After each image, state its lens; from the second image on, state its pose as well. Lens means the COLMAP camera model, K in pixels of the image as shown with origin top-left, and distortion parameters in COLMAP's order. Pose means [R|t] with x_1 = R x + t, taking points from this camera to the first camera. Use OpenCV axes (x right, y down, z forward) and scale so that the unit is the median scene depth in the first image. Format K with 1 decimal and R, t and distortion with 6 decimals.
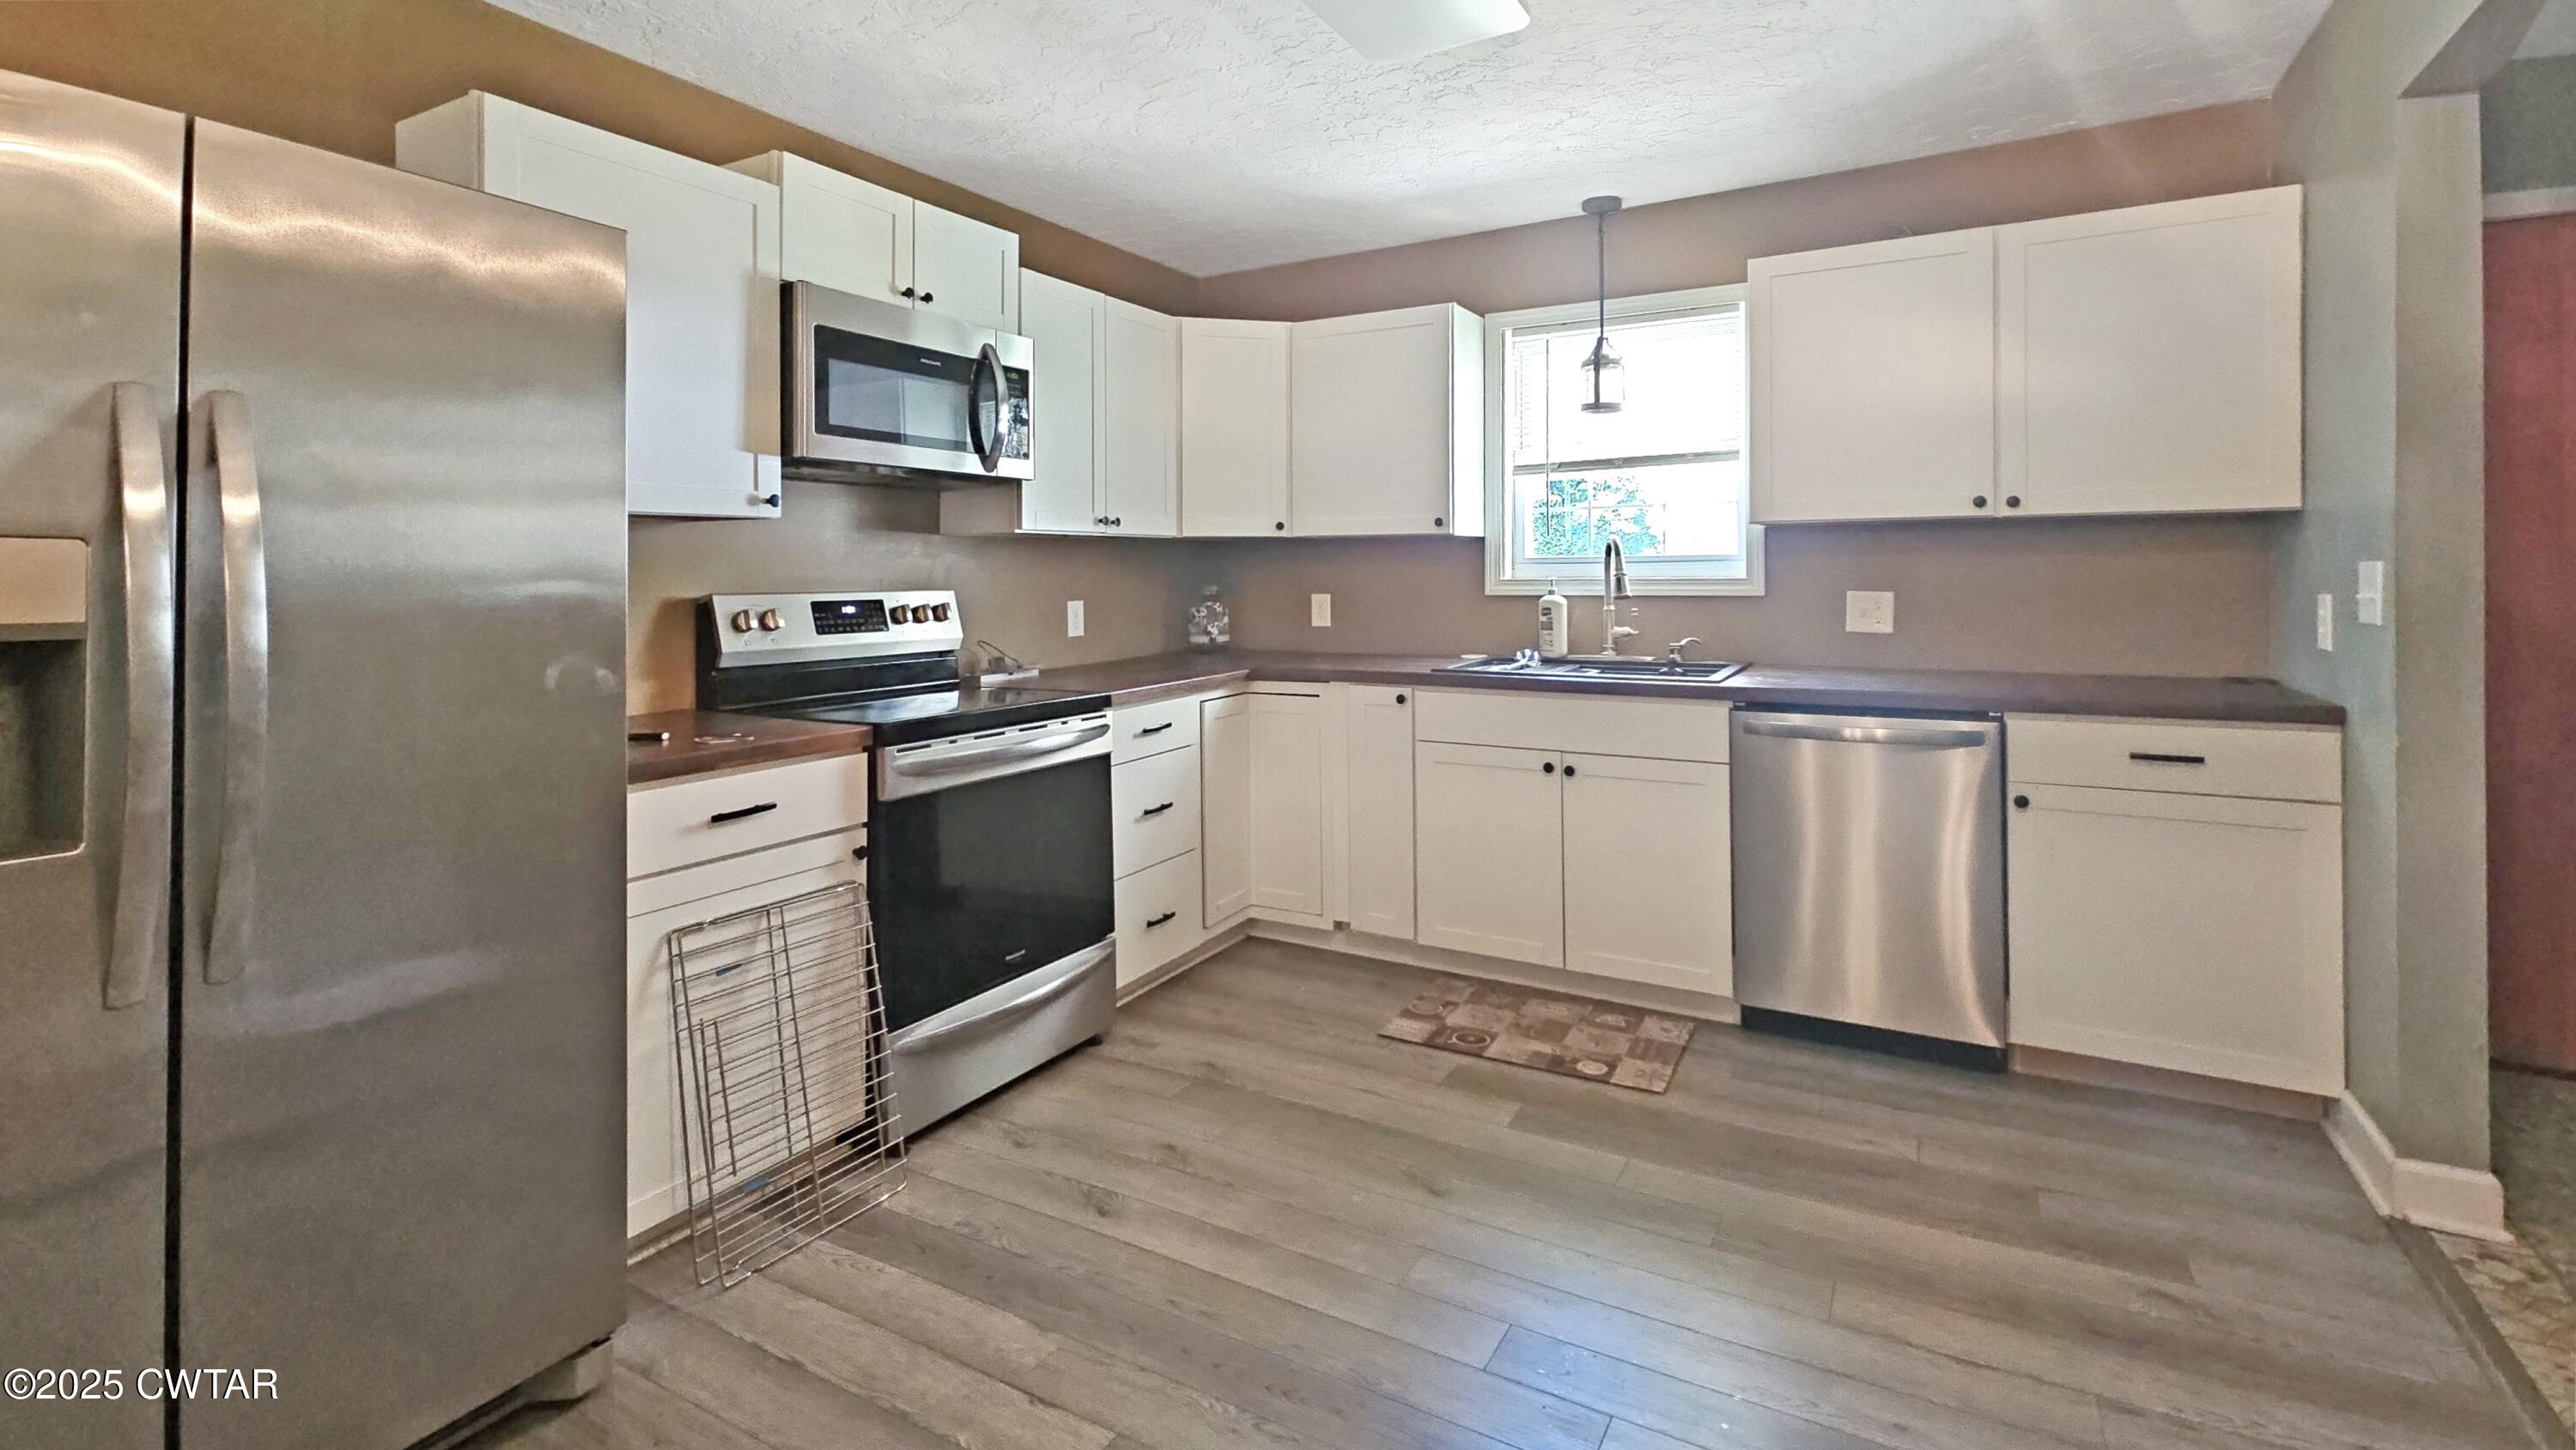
lens RADIAL K [[1169.4, 0, 1294.4], [0, 1169.4, 569.2], [0, 0, 1]] dist [-0.000405, -0.000049]
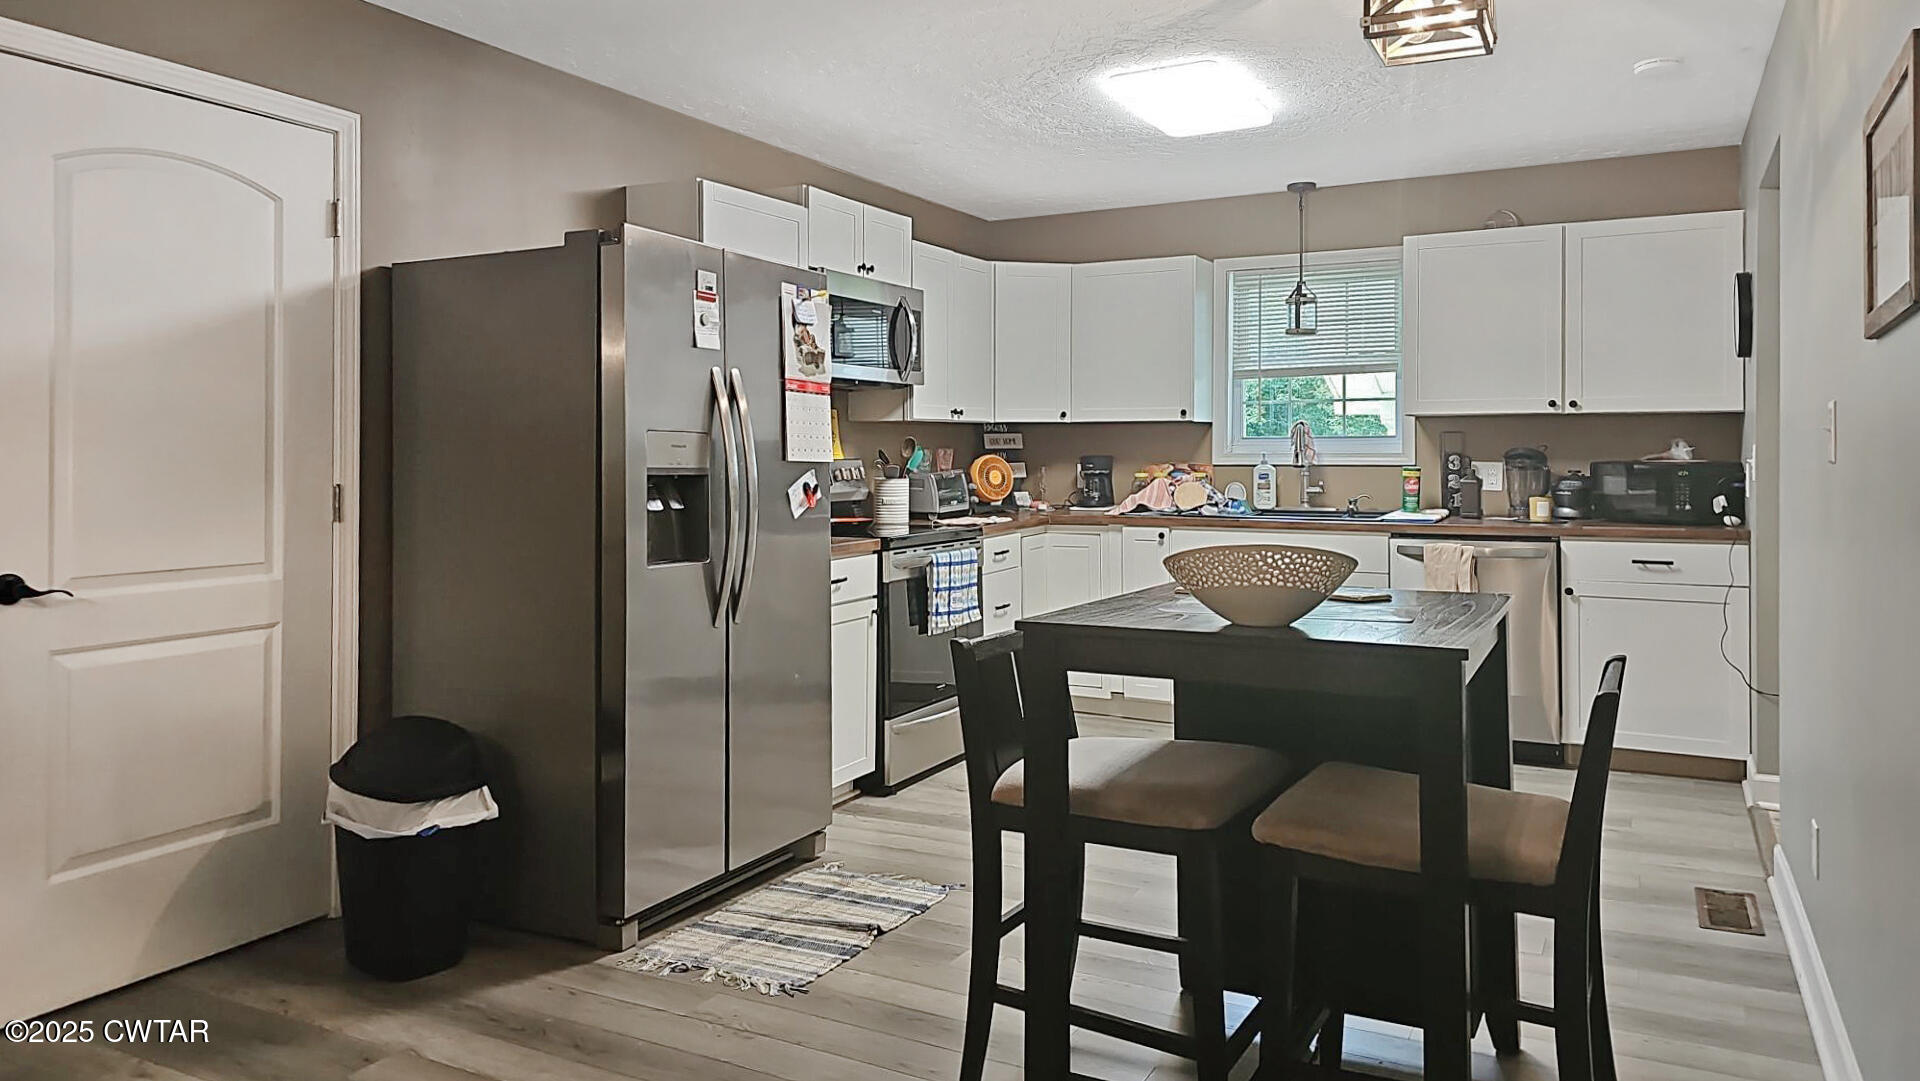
lens RADIAL K [[1280.2, 0, 952.8], [0, 1280.2, 466.4], [0, 0, 1]] dist [0.043291, -0.001503]
pose [[0.999703, 0.003137, 0.024151, -0.218994], [-0.003547, 0.999850, 0.016973, -0.001231], [-0.024094, -0.017053, 0.999564, -0.611463]]
